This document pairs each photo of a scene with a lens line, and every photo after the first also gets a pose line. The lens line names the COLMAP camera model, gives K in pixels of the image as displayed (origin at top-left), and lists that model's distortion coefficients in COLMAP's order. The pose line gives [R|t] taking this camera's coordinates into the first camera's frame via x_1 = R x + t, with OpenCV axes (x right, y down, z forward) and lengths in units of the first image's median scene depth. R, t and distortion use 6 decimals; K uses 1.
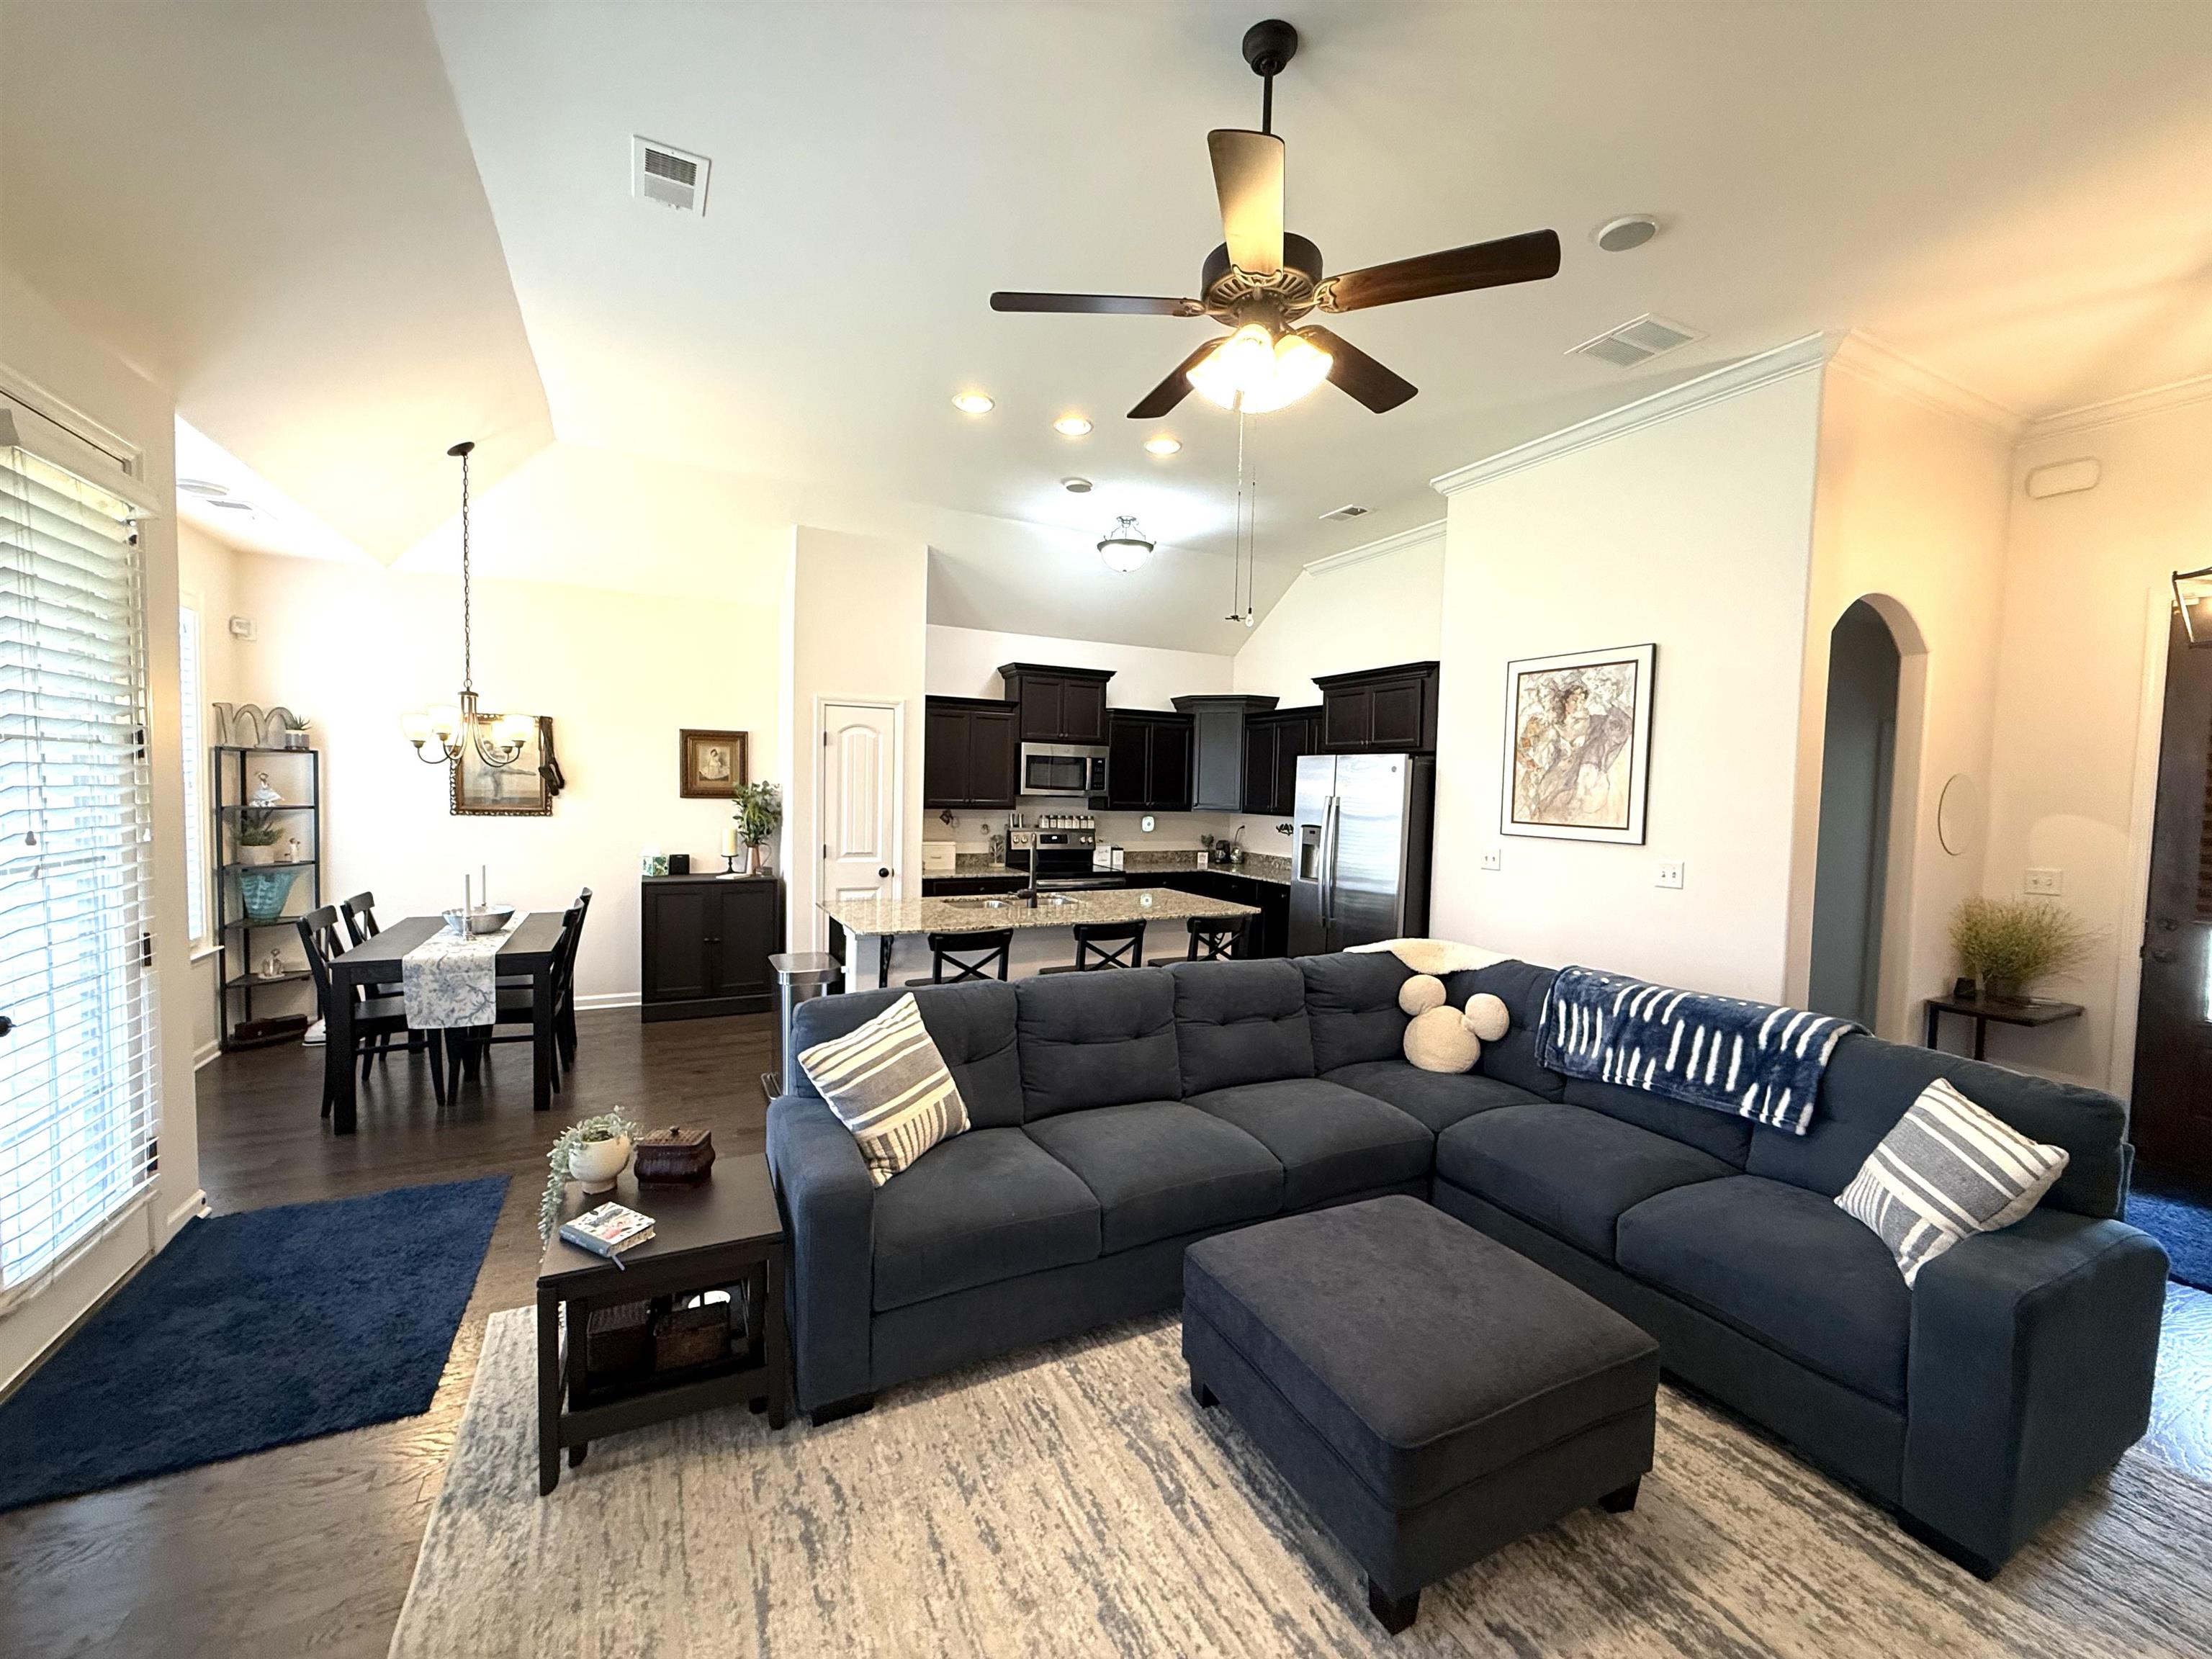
lens RADIAL K [[879.0, 0, 1105.1], [0, 879.0, 831.8], [0, 0, 1]] dist [0.000569, -0.000617]
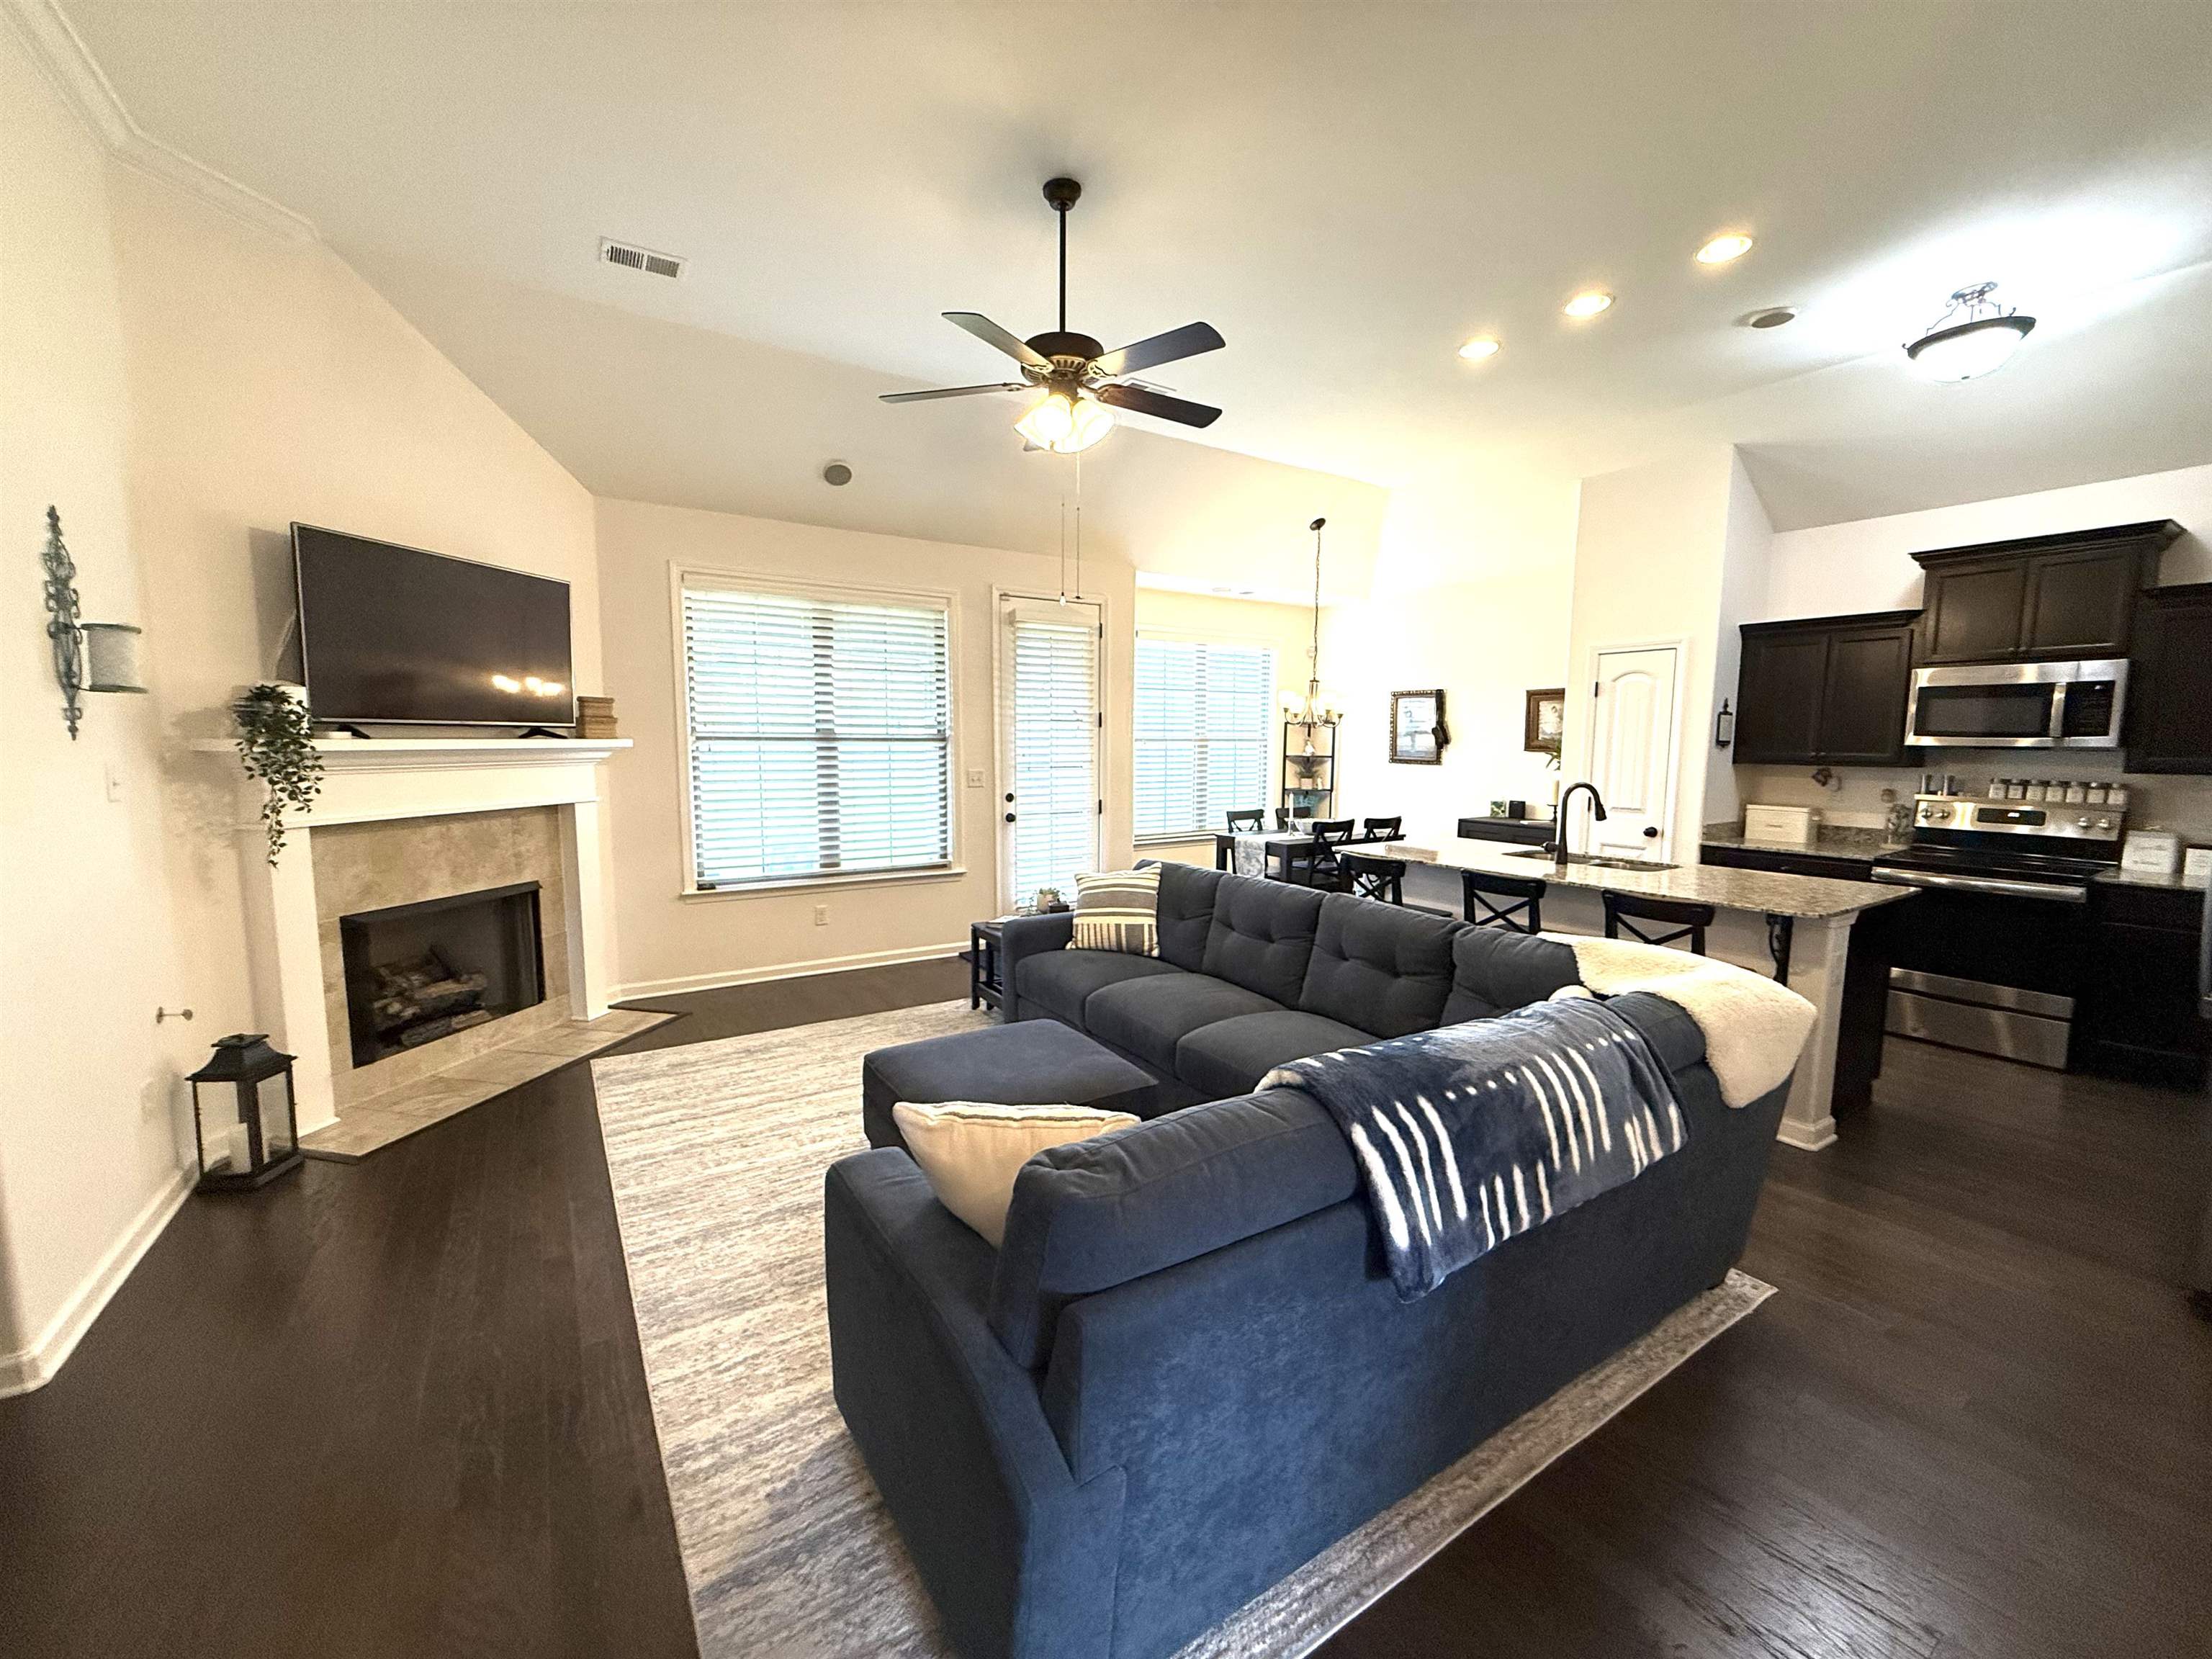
lens RADIAL K [[879.0, 0, 1100.2], [0, 879.0, 825.8], [0, 0, 1]] dist [0.000569, -0.000617]
pose [[0.099515, 0.075679, -0.992154, 0.603051], [-0.055517, 0.995973, 0.070402, 0.007916], [0.993486, 0.048075, 0.103315, 0.343371]]
